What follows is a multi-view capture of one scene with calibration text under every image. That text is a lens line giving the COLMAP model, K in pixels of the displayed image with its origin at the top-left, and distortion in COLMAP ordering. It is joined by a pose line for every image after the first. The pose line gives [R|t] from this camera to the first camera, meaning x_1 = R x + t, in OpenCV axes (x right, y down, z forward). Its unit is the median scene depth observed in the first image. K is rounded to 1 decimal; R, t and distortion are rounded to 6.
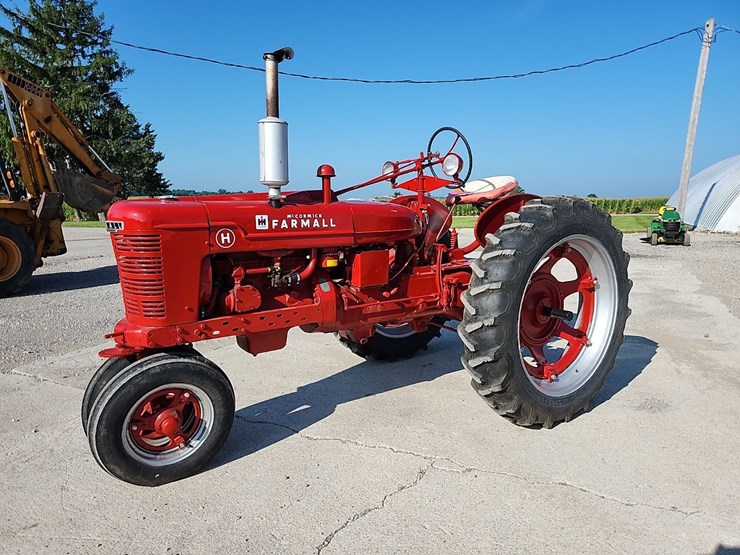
lens RADIAL K [[519.0, 0, 369.0], [0, 519.0, 275.5], [0, 0, 1]] dist [0.048132, -0.038702]
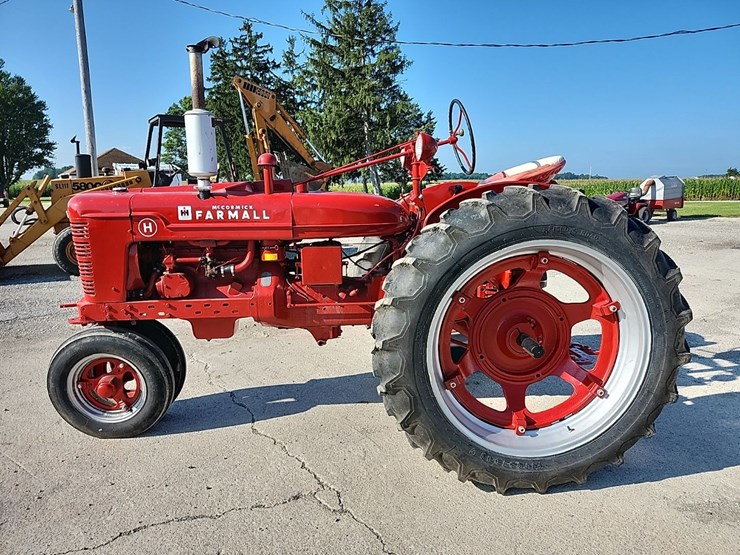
lens RADIAL K [[520.5, 0, 360.6], [0, 520.5, 279.6], [0, 0, 1]] dist [0.079209, -0.093621]
pose [[0.851236, 0.088982, -0.517184, 0.569783], [-0.068713, 0.995934, 0.058256, -0.049682], [0.520265, -0.014052, 0.853889, 0.262700]]
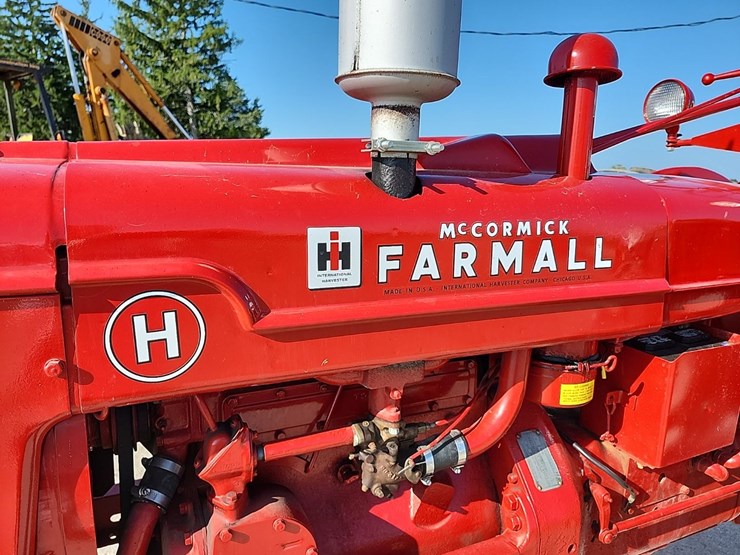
lens RADIAL K [[525.5, 0, 371.7], [0, 525.5, 276.8], [0, 0, 1]] dist [0.027082, -0.033201]
pose [[0.982182, 0.056478, -0.179243, -0.132331], [-0.049373, 0.997817, 0.043859, -0.093639], [0.181329, -0.034228, 0.982827, 0.695693]]
